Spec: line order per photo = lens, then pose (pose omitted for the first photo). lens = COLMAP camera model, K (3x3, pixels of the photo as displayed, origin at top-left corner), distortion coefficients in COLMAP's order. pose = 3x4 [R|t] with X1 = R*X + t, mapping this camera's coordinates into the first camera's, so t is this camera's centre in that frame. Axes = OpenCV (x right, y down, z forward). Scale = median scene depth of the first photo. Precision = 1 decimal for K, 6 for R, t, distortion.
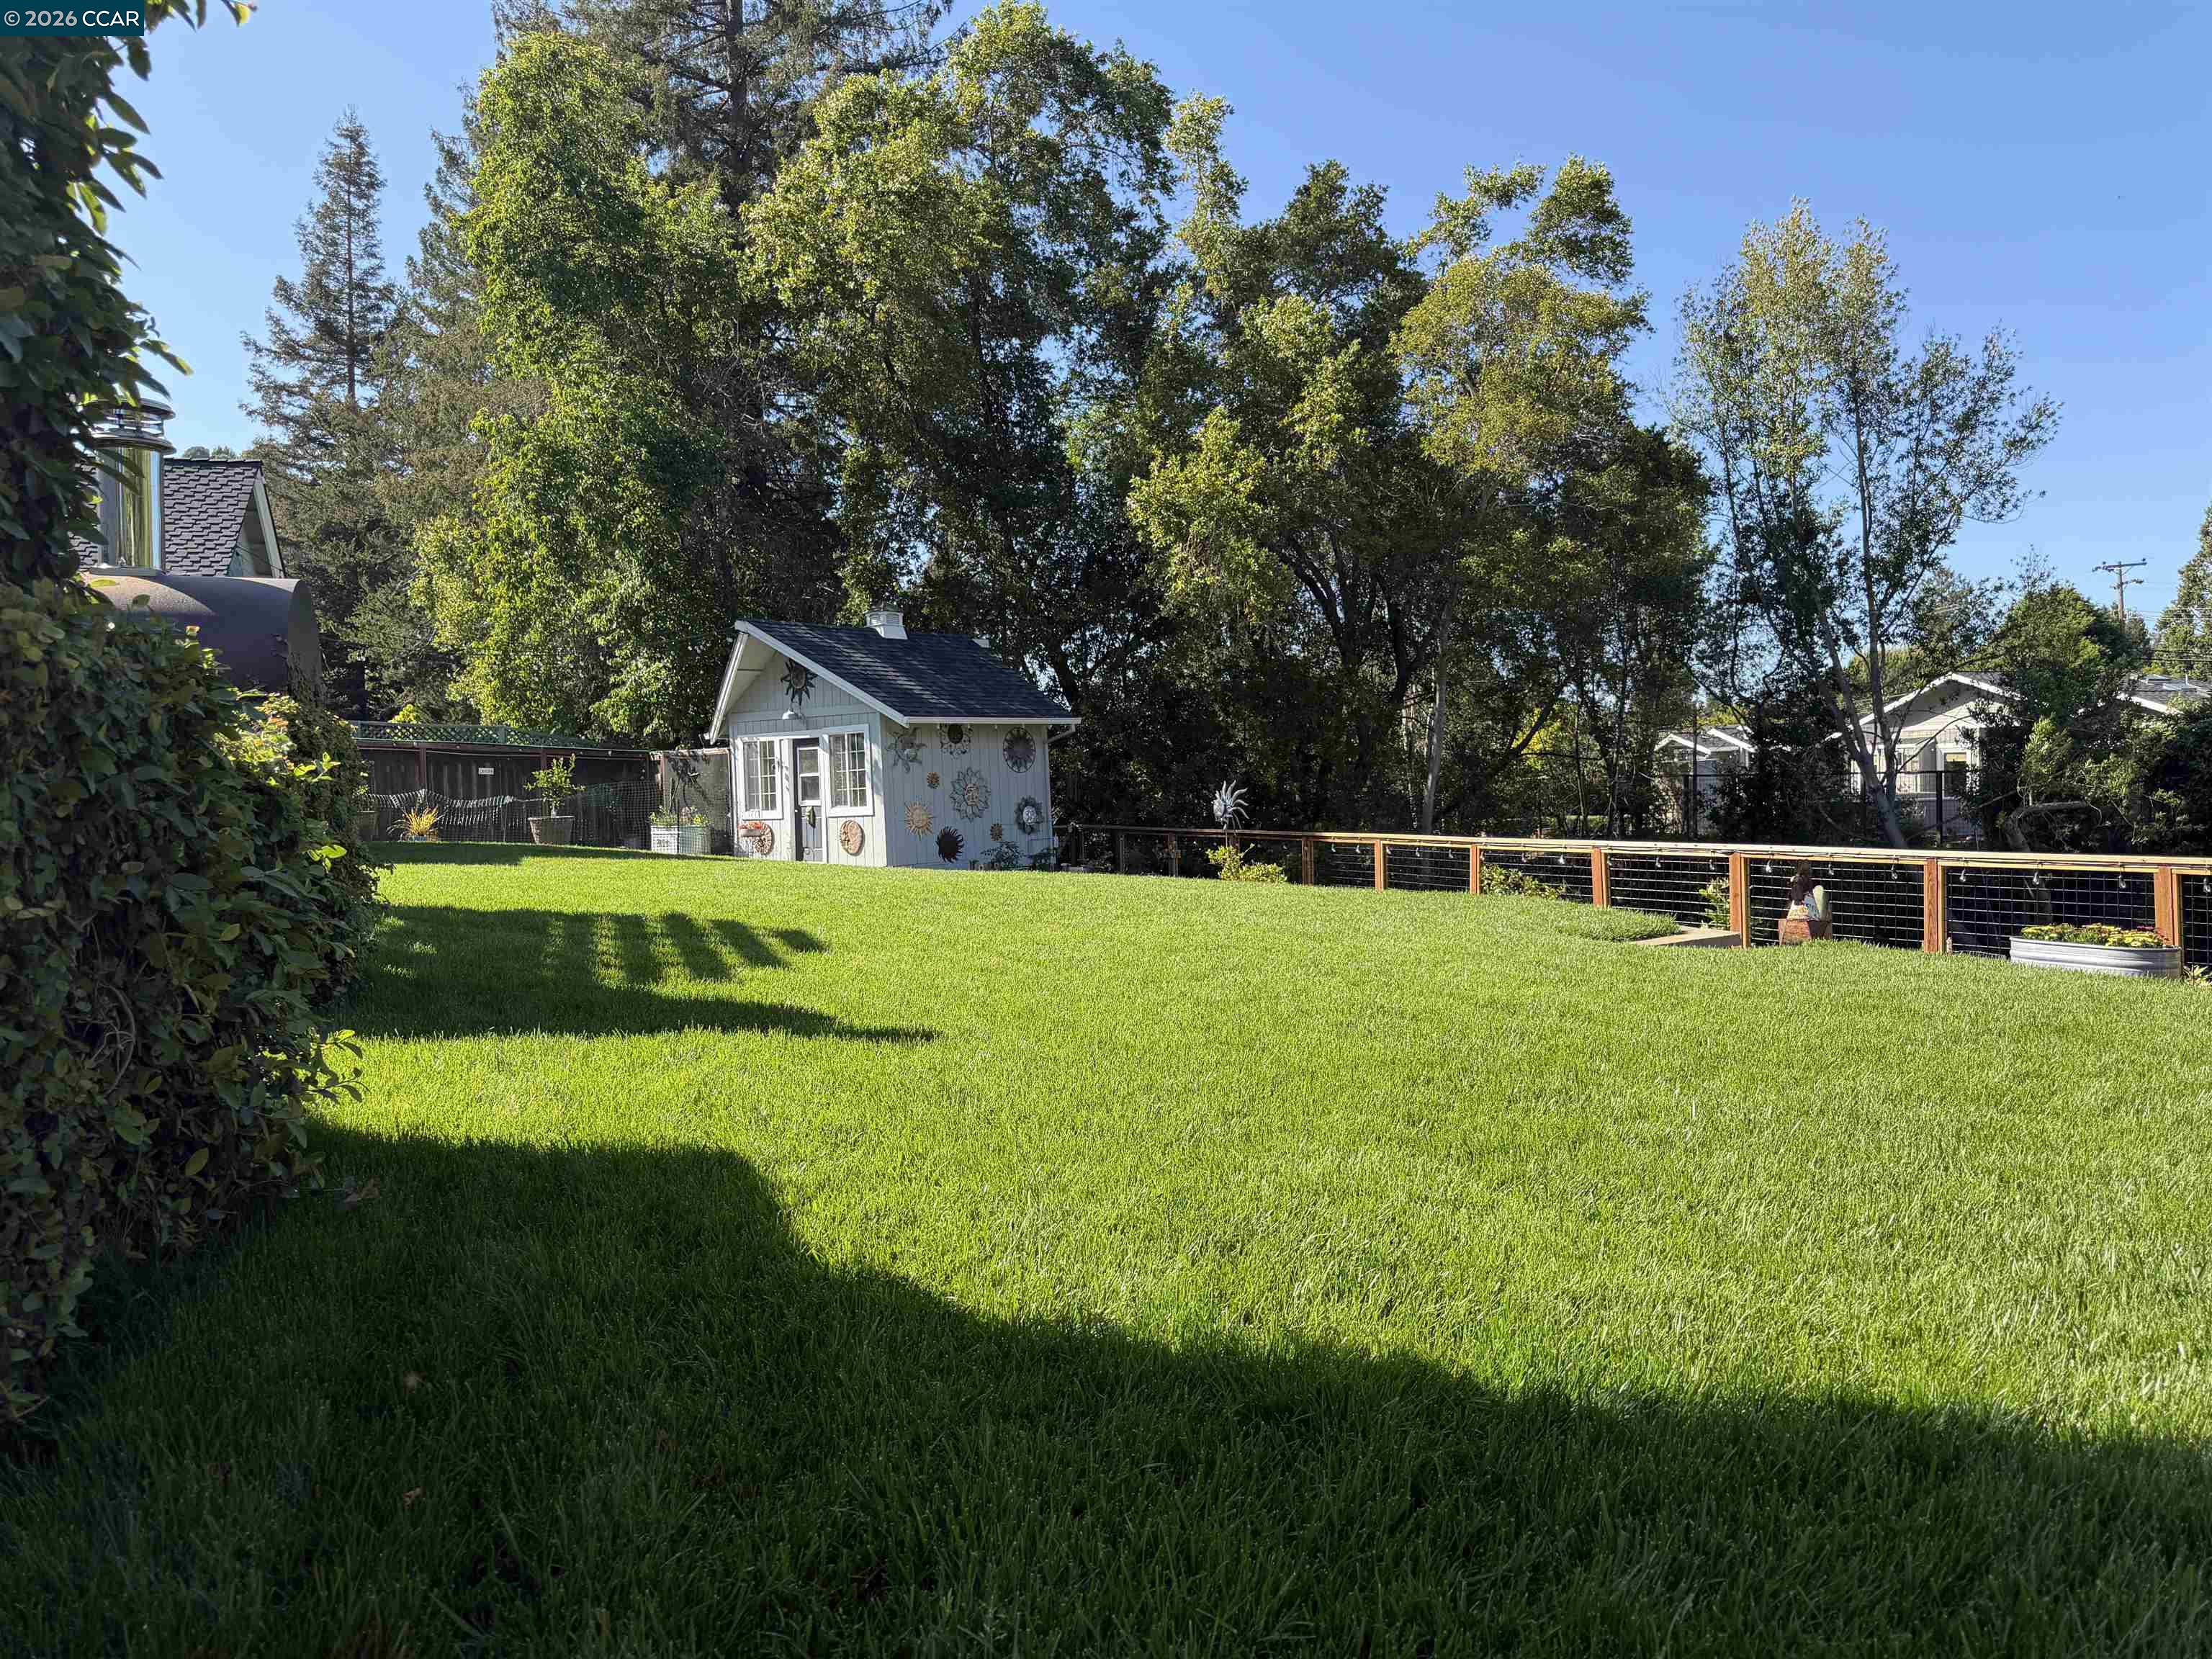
lens RADIAL K [[1518.5, 0, 1145.1], [0, 1518.5, 837.9], [0, 0, 1]] dist [0.064057, -0.069238]
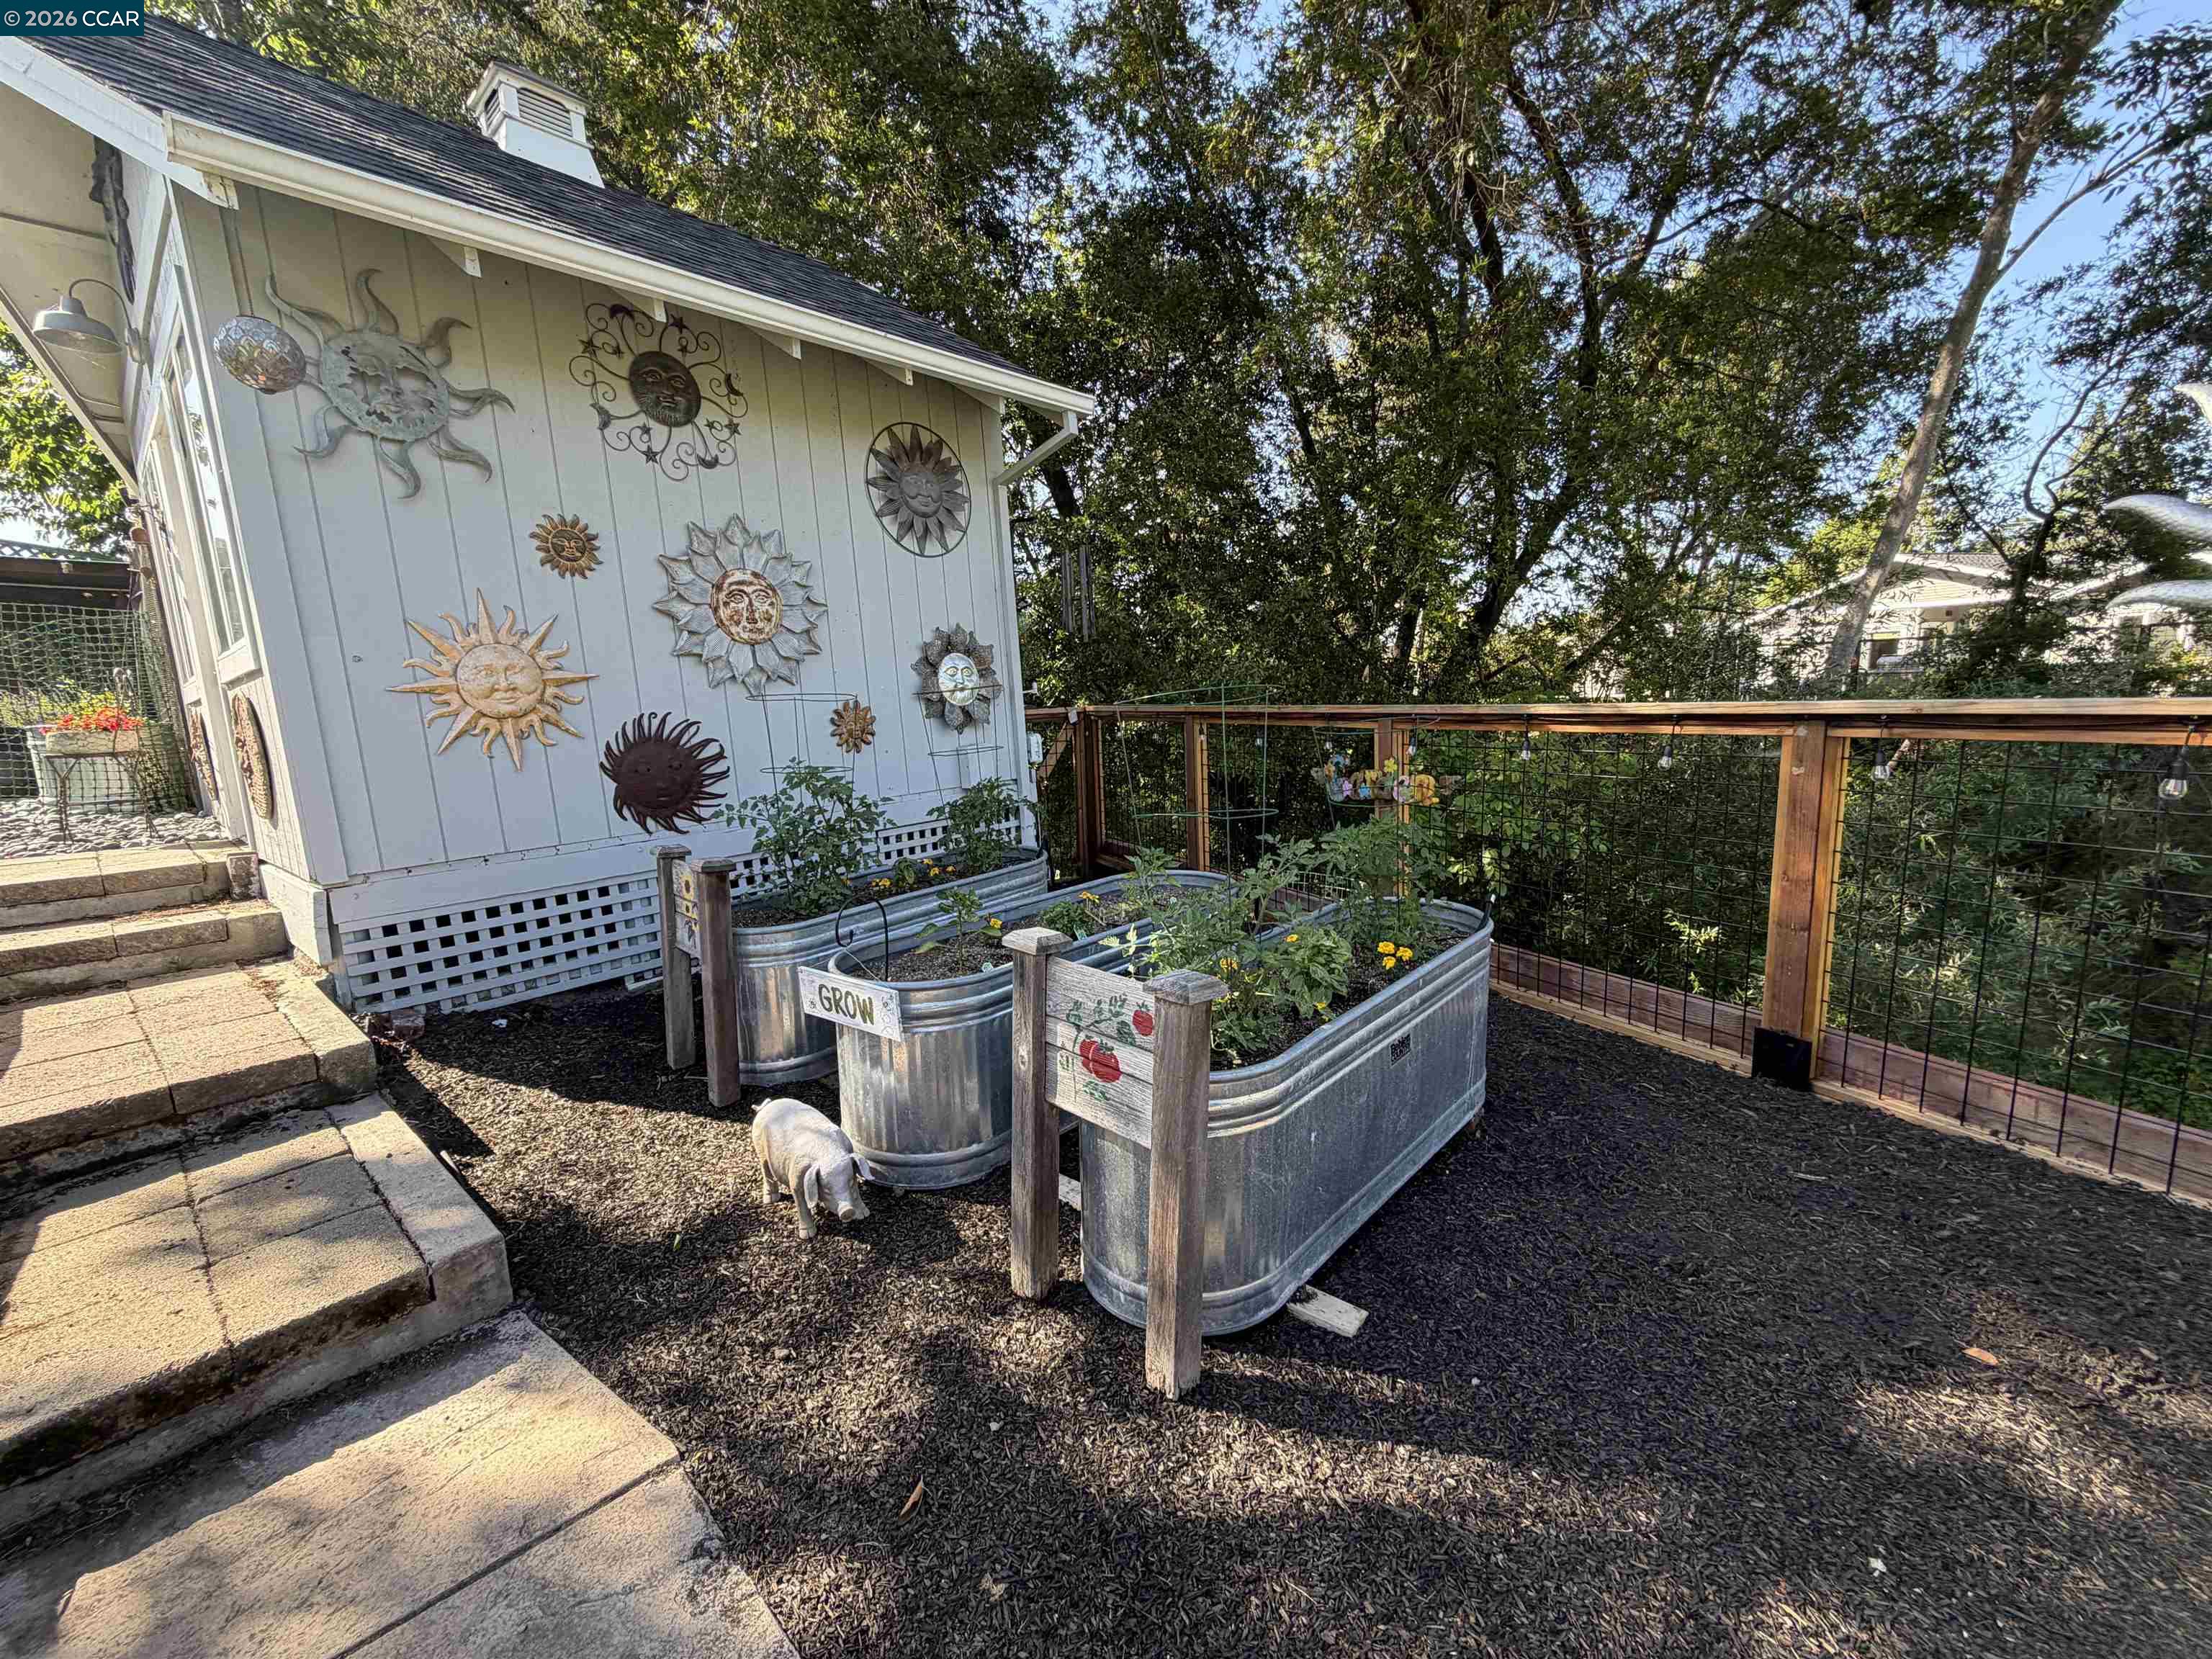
lens RADIAL K [[876.8, 0, 1111.3], [0, 876.8, 865.8], [0, 0, 1]] dist [-0.001748, -0.000244]
pose [[0.999751, -0.018186, -0.012933, -0.038709], [0.020030, 0.986792, 0.160751, -0.003693], [0.009839, -0.160970, 0.986910, 0.813302]]
